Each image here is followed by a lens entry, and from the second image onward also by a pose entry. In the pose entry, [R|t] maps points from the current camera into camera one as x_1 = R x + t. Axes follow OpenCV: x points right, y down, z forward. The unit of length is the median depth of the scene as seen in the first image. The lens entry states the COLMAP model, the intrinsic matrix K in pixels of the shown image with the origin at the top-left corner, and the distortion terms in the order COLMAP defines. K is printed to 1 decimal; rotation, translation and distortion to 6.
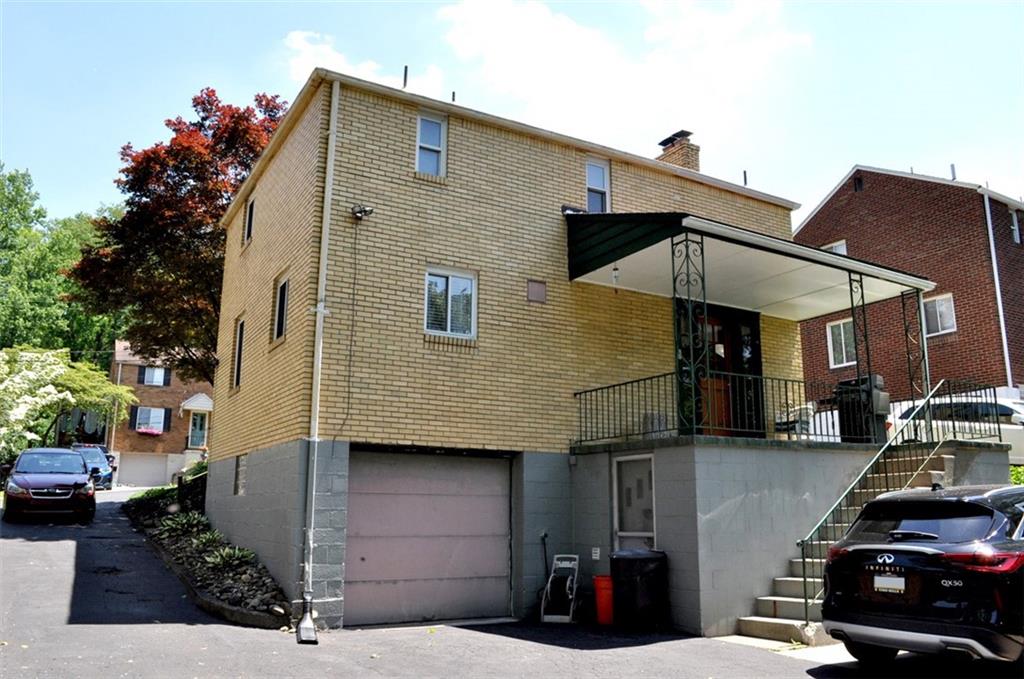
lens RADIAL K [[805.2, 0, 512.6], [0, 805.2, 341.2], [0, 0, 1]] dist [-0.084759, 0.018293]
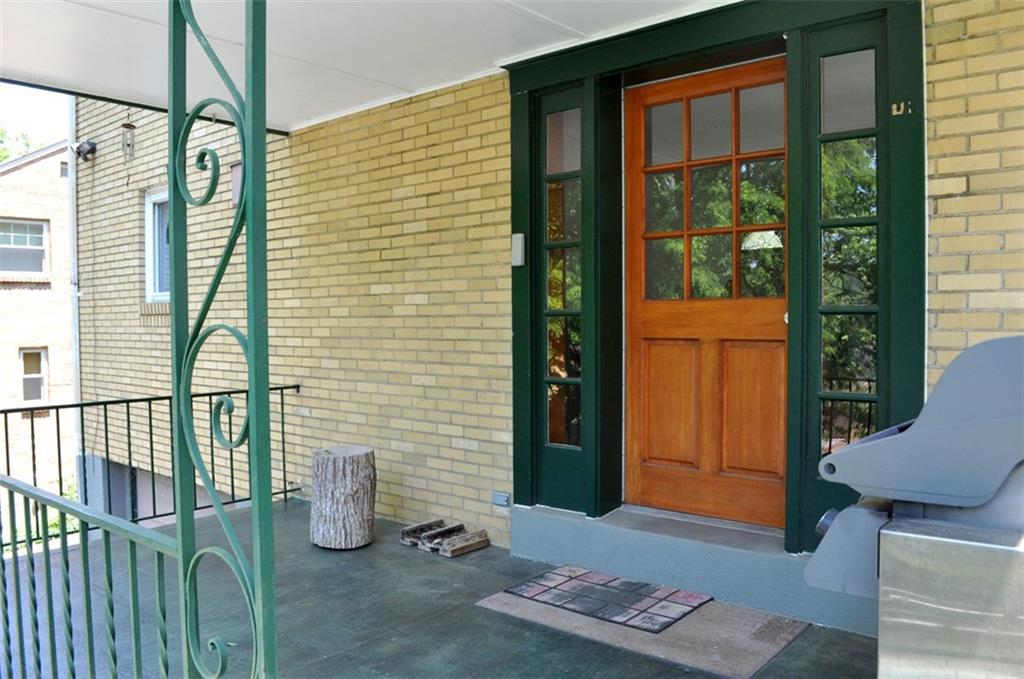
lens RADIAL K [[805.2, 0, 513.4], [0, 805.2, 342.3], [0, 0, 1]] dist [-0.084759, 0.018293]
pose [[0.331495, 0.016680, -0.943310, 0.619227], [0.206555, 0.974304, 0.089814, 0.028187], [0.920568, -0.224618, 0.319531, 1.089268]]
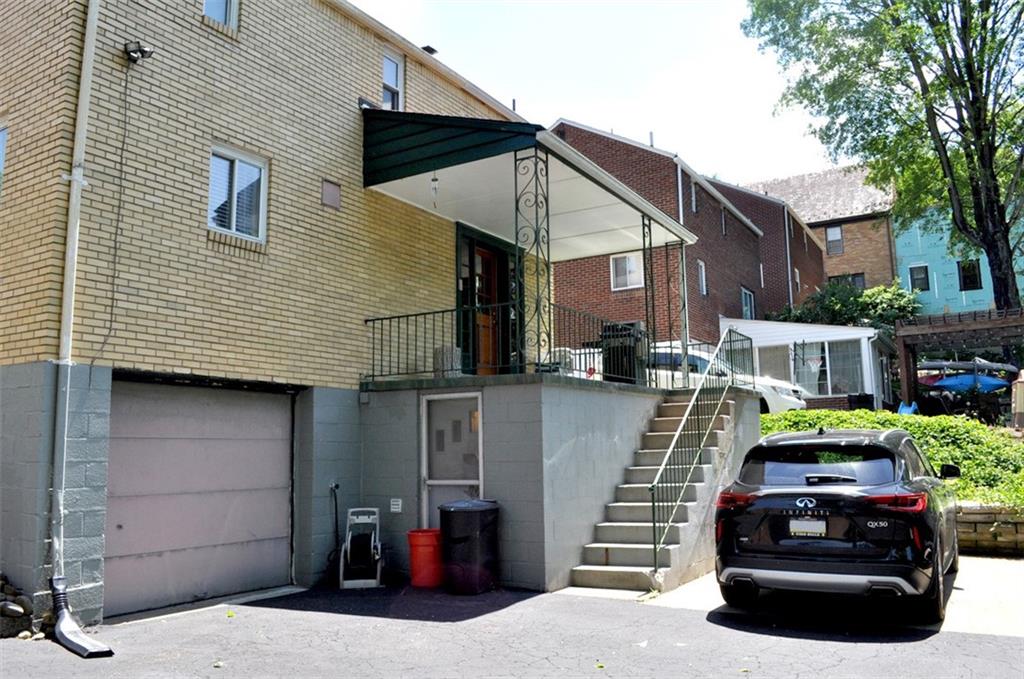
lens RADIAL K [[805.2, 0, 508.3], [0, 805.2, 339.4], [0, 0, 1]] dist [-0.084759, 0.018293]
pose [[0.878828, 0.048719, 0.474645, -0.216255], [-0.082609, 0.995287, 0.050796, 0.032991], [-0.469933, -0.083851, 0.878710, 0.199815]]
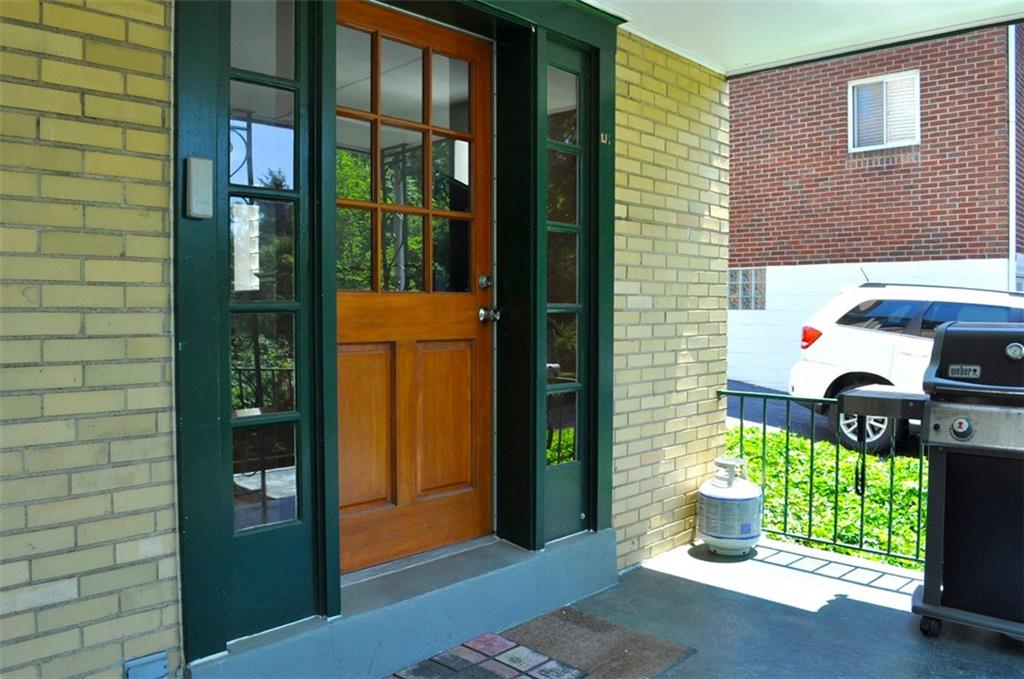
lens RADIAL K [[805.2, 0, 511.1], [0, 805.2, 341.0], [0, 0, 1]] dist [-0.084759, 0.018293]
pose [[0.959308, -0.016654, 0.281870, 0.272910], [-0.054482, 0.968583, 0.242650, 0.004193], [-0.277055, -0.248133, 0.928262, 1.003244]]
